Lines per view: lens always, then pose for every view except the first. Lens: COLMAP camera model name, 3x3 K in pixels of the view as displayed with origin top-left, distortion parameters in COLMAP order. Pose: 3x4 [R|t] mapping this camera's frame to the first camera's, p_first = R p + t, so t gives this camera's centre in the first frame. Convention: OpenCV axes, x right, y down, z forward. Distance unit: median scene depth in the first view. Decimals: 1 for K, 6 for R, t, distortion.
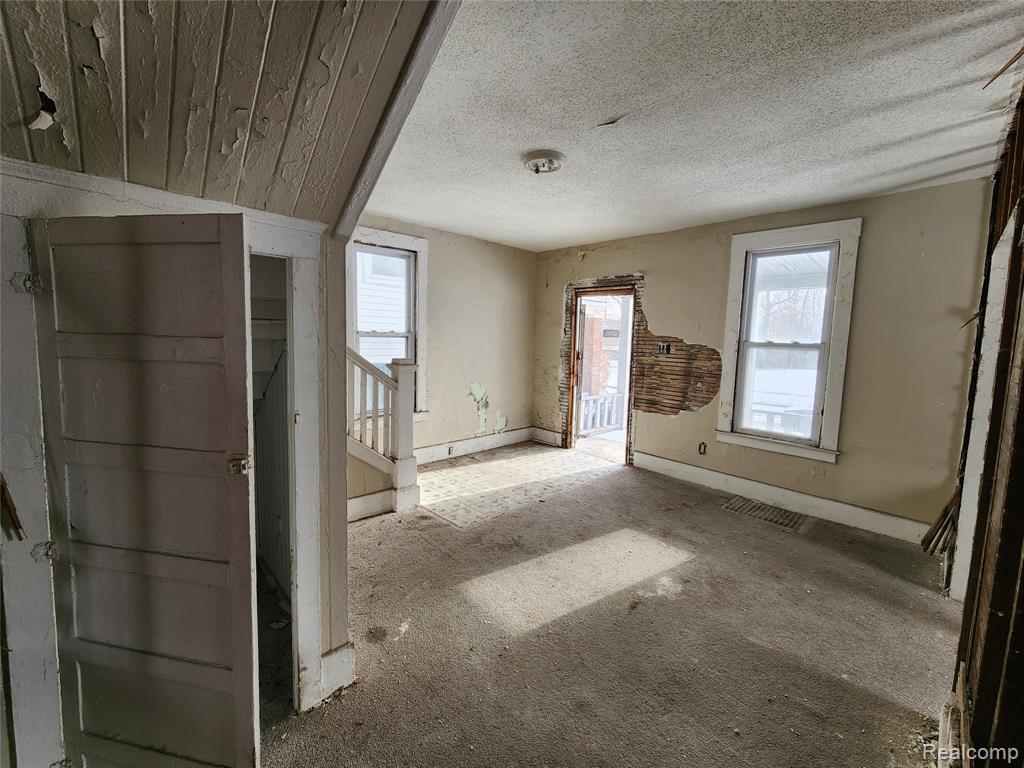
lens RADIAL K [[419.9, 0, 511.0], [0, 419.9, 376.5], [0, 0, 1]] dist [0.001151, -0.002655]
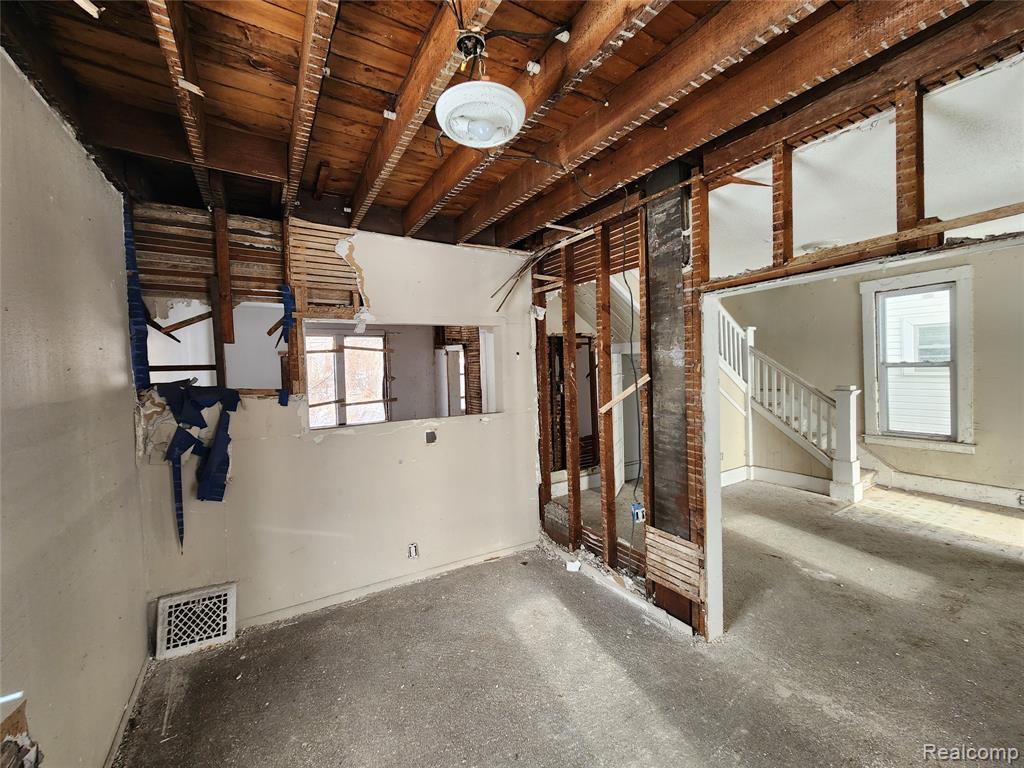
lens RADIAL K [[419.9, 0, 510.0], [0, 419.9, 373.8], [0, 0, 1]] dist [0.001151, -0.002655]
pose [[-0.216726, 0.004690, -0.976221, 1.064497], [-0.060337, 0.998012, 0.018189, -0.033631], [0.974366, 0.062844, -0.216013, 0.207590]]
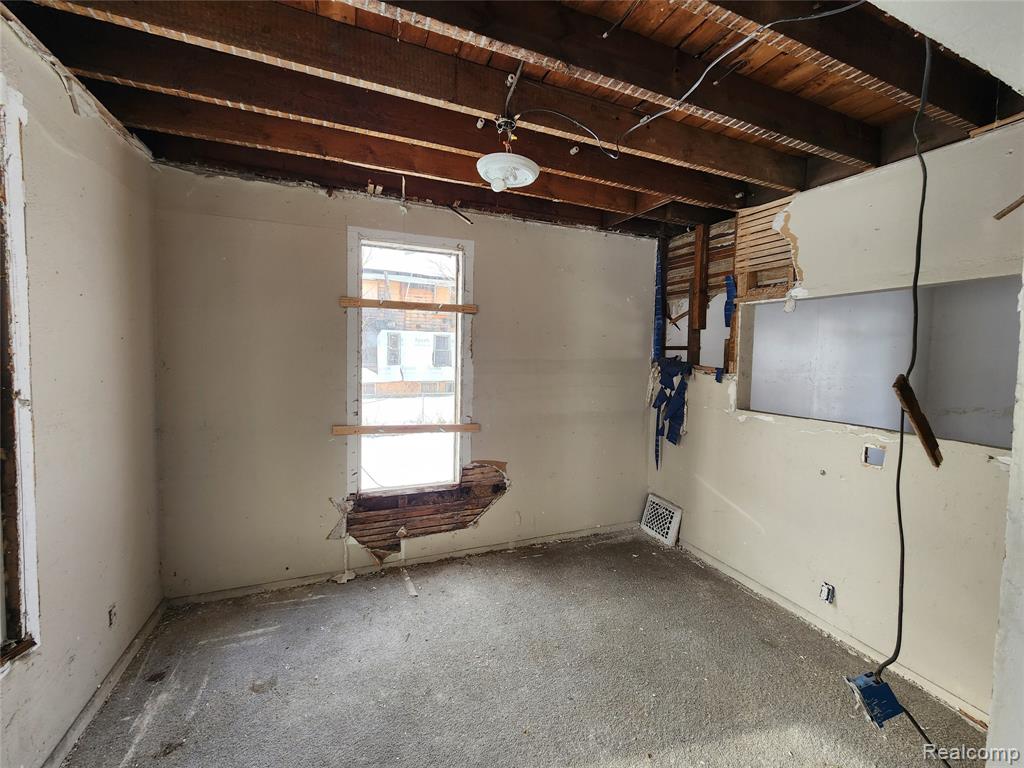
lens RADIAL K [[419.9, 0, 511.5], [0, 419.9, 375.1], [0, 0, 1]] dist [0.001151, -0.002655]
pose [[-0.929652, -0.060251, 0.363480, 0.569195], [-0.010189, 0.990365, 0.138105, -0.063747], [-0.368299, 0.124686, -0.921309, 0.555429]]
